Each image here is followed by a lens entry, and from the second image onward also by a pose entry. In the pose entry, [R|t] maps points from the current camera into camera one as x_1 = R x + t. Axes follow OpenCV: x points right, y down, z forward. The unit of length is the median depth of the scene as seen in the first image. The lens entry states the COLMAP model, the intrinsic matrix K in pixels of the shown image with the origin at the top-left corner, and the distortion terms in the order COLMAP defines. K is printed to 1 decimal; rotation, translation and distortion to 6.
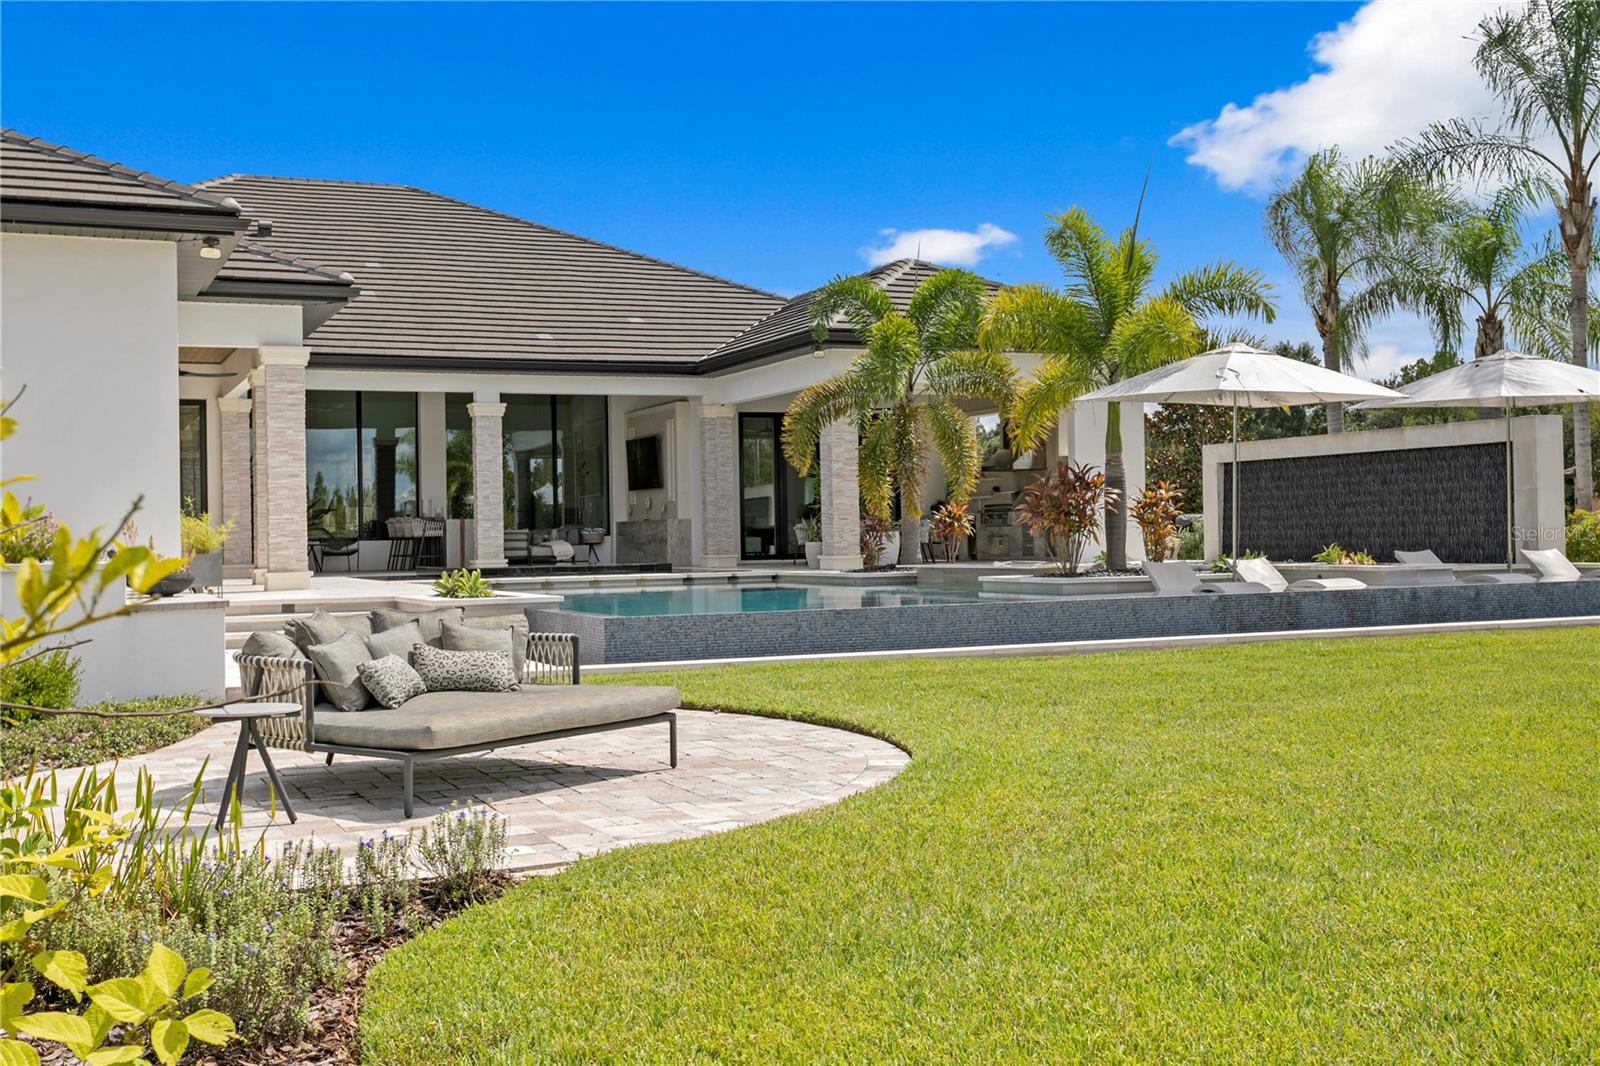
lens RADIAL K [[1790.1, 0, 833.5], [0, 1790.1, 532.2], [0, 0, 1]] dist [-0.006547, 0.009684]
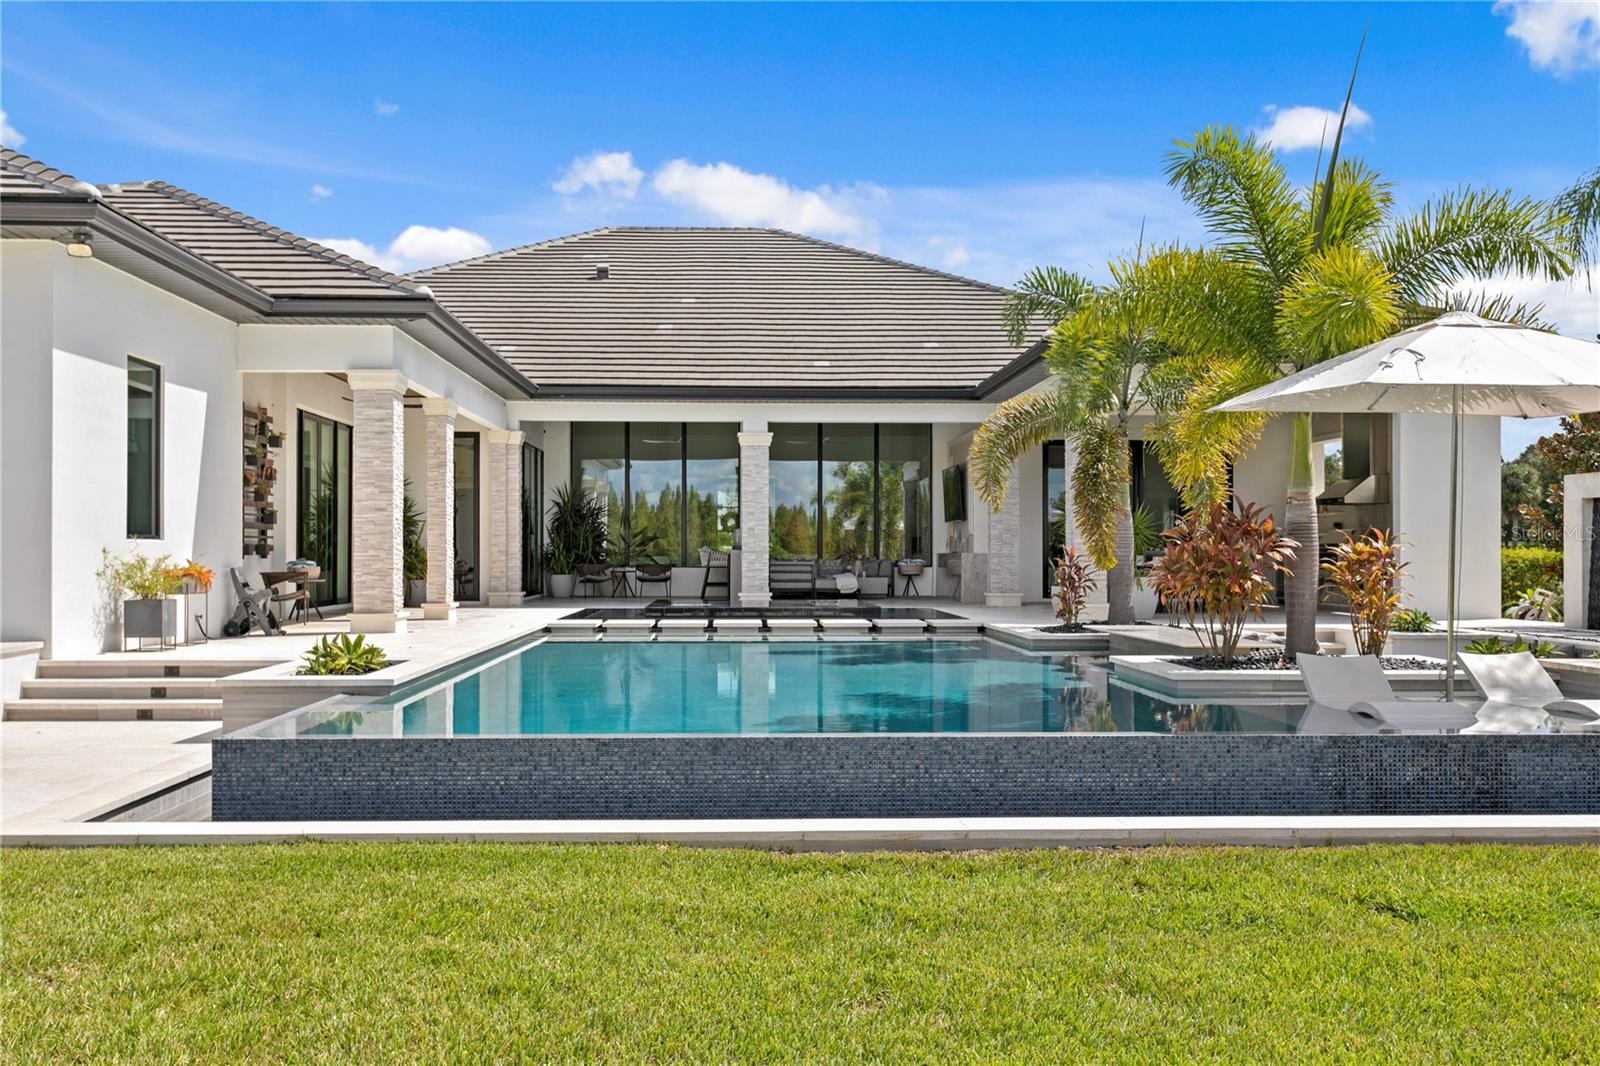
lens RADIAL K [[1427.6, 0, 800.0], [0, 1427.6, 533.0], [0, 0, 1]] dist [0.040984, 0.004017]
pose [[0.921460, 0.014487, -0.388204, 0.128716], [-0.017434, 0.999840, -0.004070, -0.013957], [0.388083, 0.010518, 0.921565, 0.279018]]
